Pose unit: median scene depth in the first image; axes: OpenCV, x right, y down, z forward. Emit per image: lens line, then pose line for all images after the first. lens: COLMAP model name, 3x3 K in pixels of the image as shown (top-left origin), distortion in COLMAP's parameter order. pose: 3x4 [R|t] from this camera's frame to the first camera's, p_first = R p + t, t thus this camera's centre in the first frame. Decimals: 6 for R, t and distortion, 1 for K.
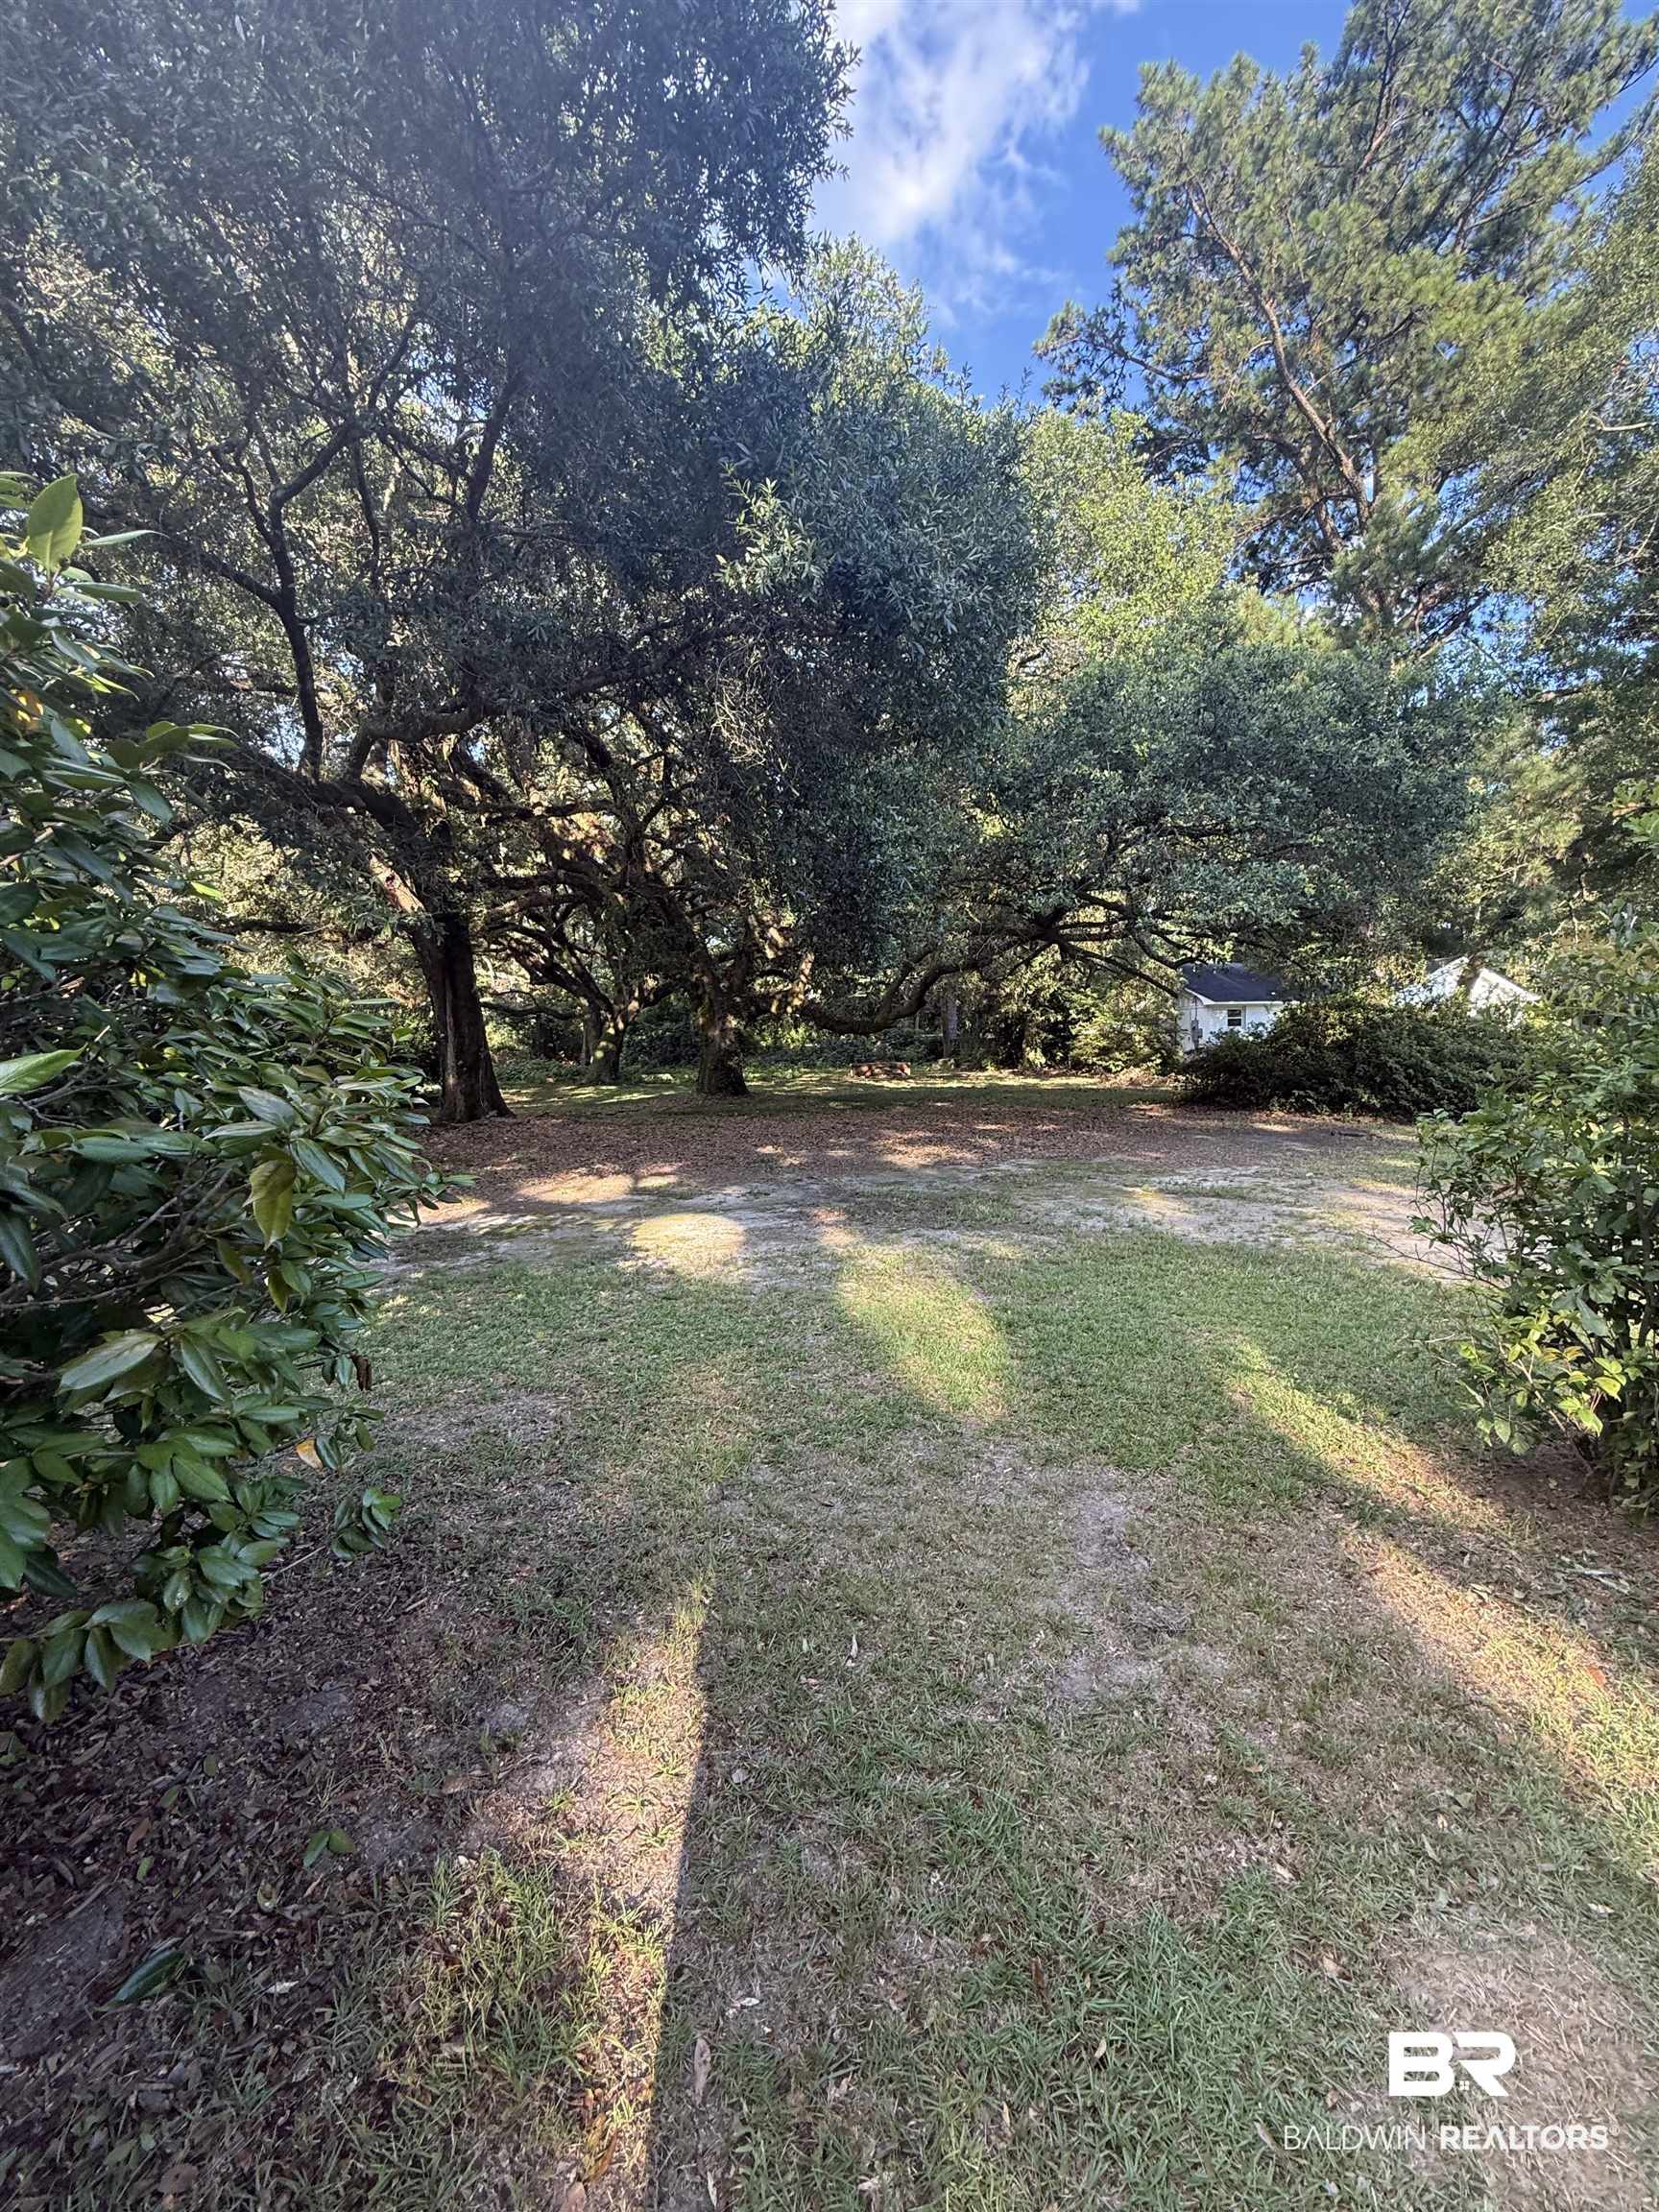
lens RADIAL K [[897.5, 0, 829.5], [0, 897.5, 1106.0], [0, 0, 1]] dist [-0.001370, -0.000063]
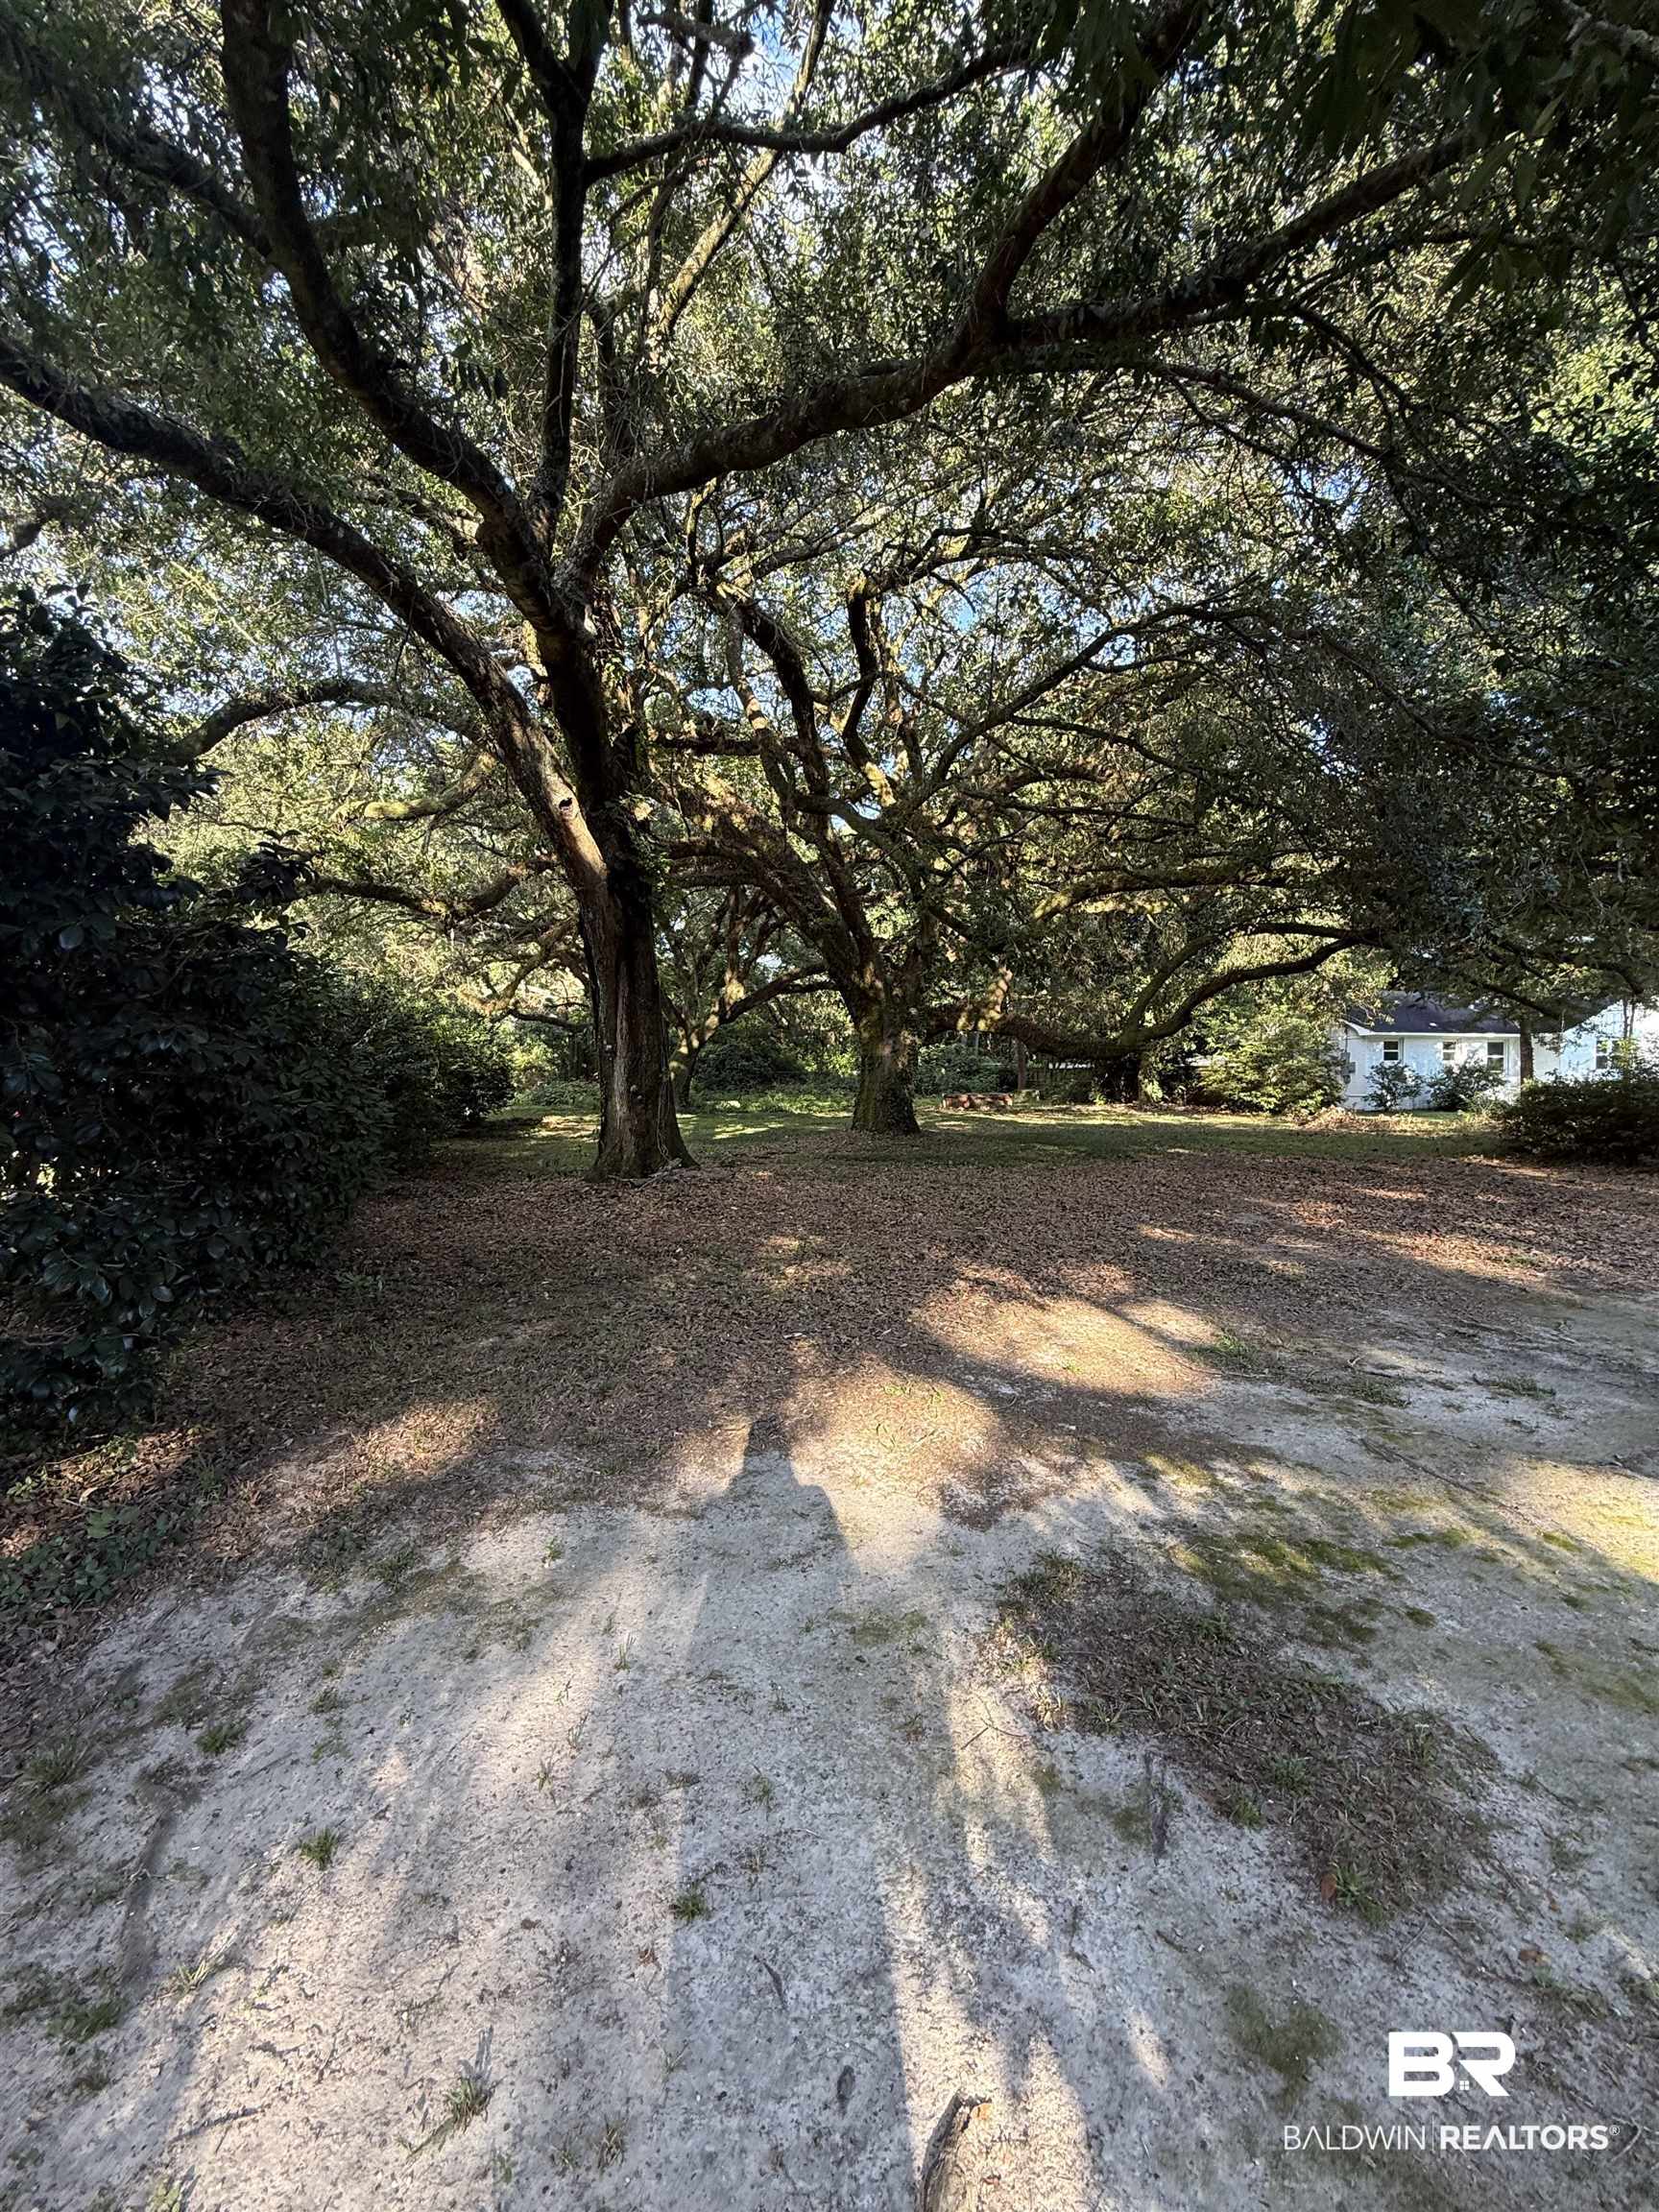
lens RADIAL K [[880.0, 0, 829.5], [0, 880.0, 1106.0], [0, 0, 1]] dist [0.001115, 0.000039]
pose [[0.999466, 0.021456, 0.024647, -0.120747], [-0.020680, 0.999295, -0.031323, -0.004632], [-0.025302, 0.030796, 0.999205, 0.137958]]
